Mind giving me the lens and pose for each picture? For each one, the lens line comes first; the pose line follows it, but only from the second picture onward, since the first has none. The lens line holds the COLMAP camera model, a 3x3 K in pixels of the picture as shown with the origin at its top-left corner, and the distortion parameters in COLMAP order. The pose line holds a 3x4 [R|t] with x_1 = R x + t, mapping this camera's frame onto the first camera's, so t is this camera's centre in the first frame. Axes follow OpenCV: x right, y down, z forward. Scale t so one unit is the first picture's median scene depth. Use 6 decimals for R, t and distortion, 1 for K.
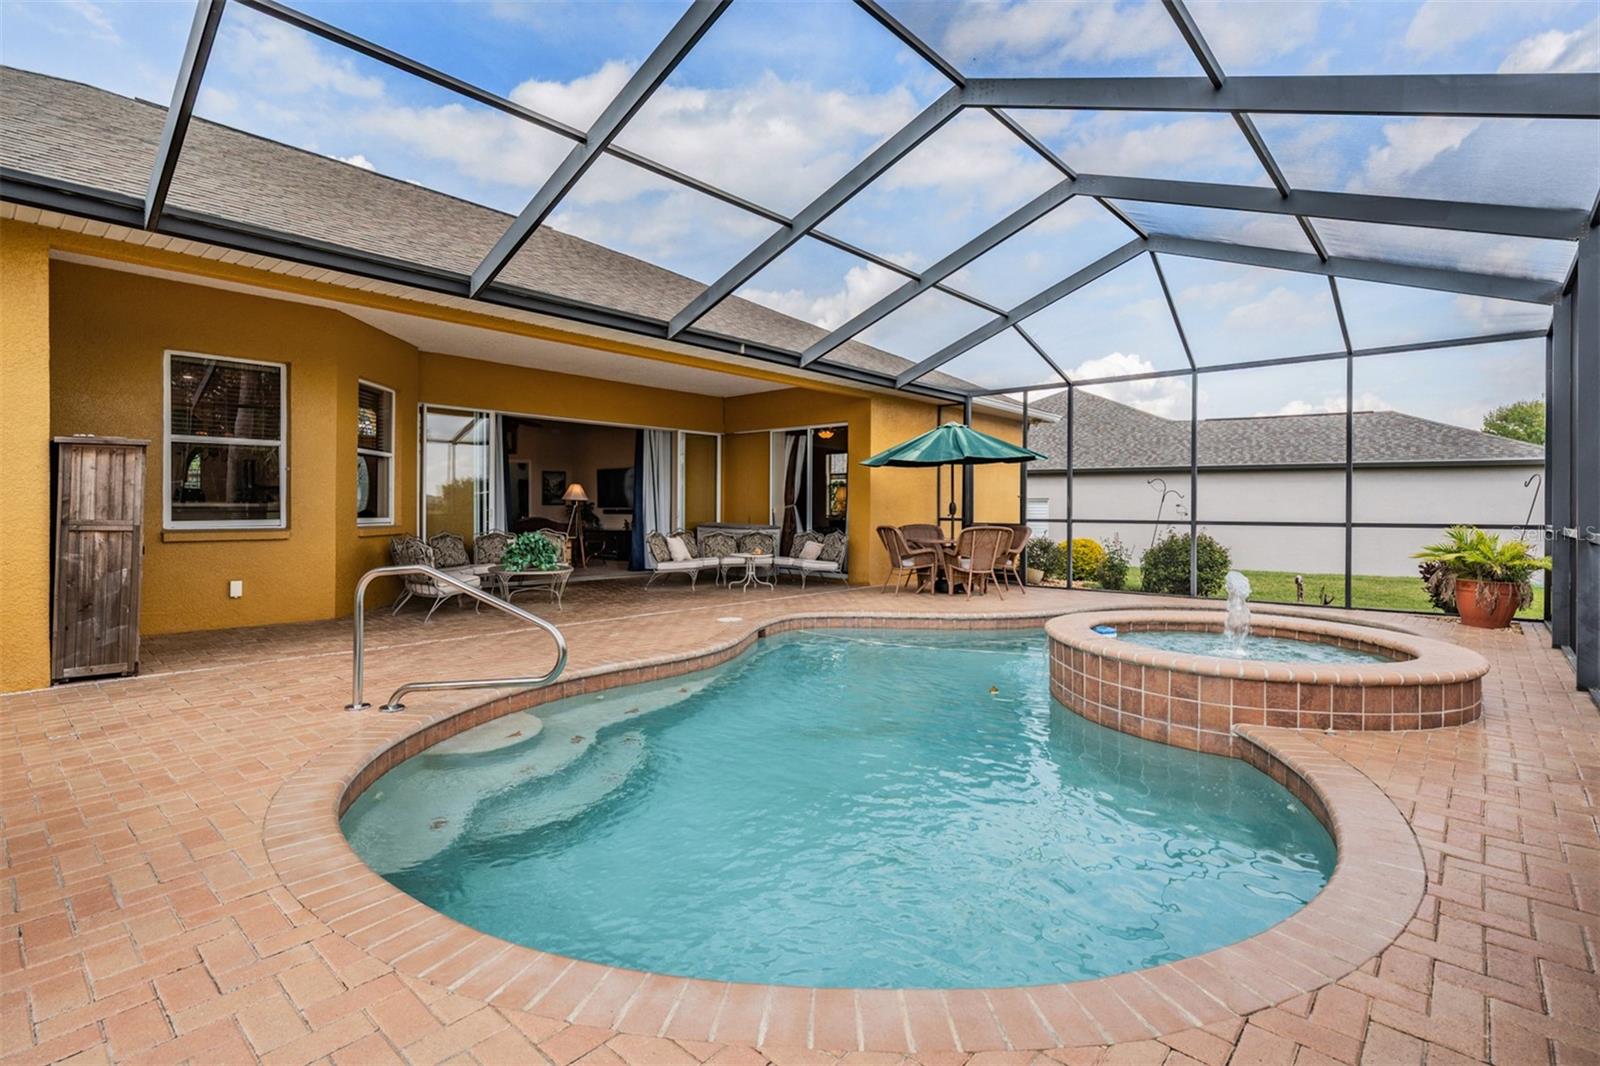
lens RADIAL K [[781.9, 0, 796.6], [0, 781.9, 509.3], [0, 0, 1]] dist [0.000761, 0.000011]
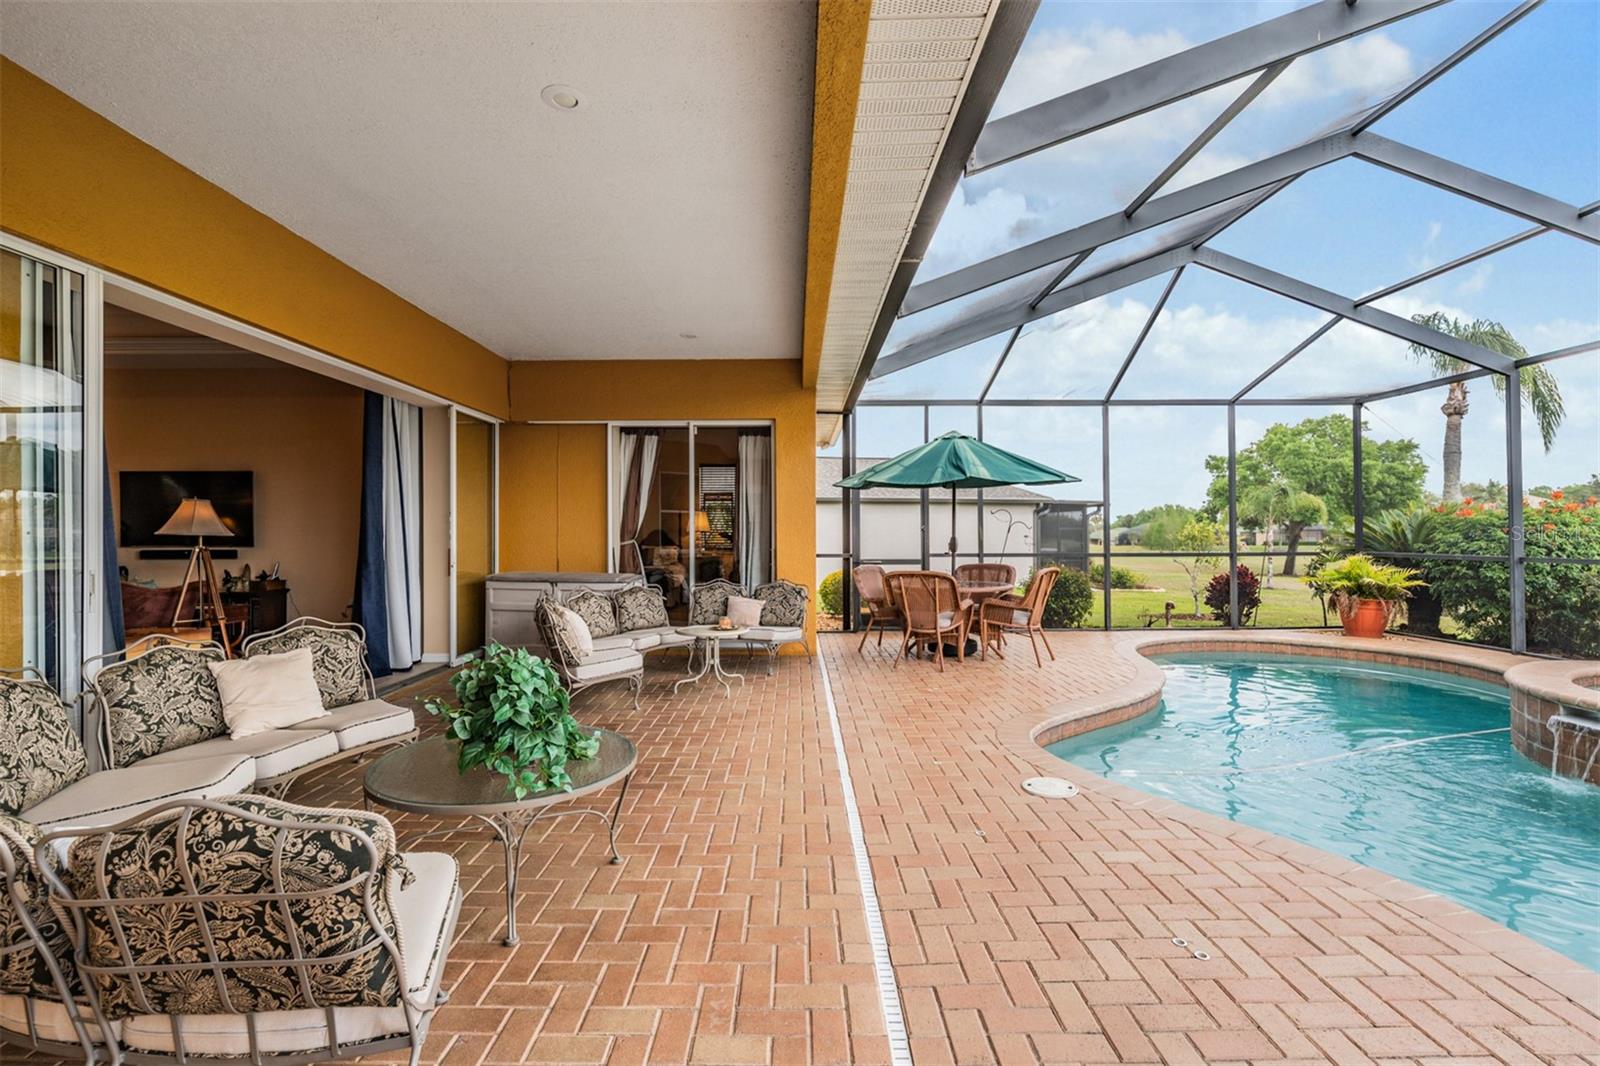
lens RADIAL K [[739.9, 0, 795.9], [0, 739.9, 500.4], [0, 0, 1]] dist [-0.001309, -0.000227]
pose [[0.729668, 0.015370, 0.683629, -0.350014], [0.005941, 0.999567, -0.028815, -0.021020], [-0.683776, 0.025087, 0.729261, 0.485120]]
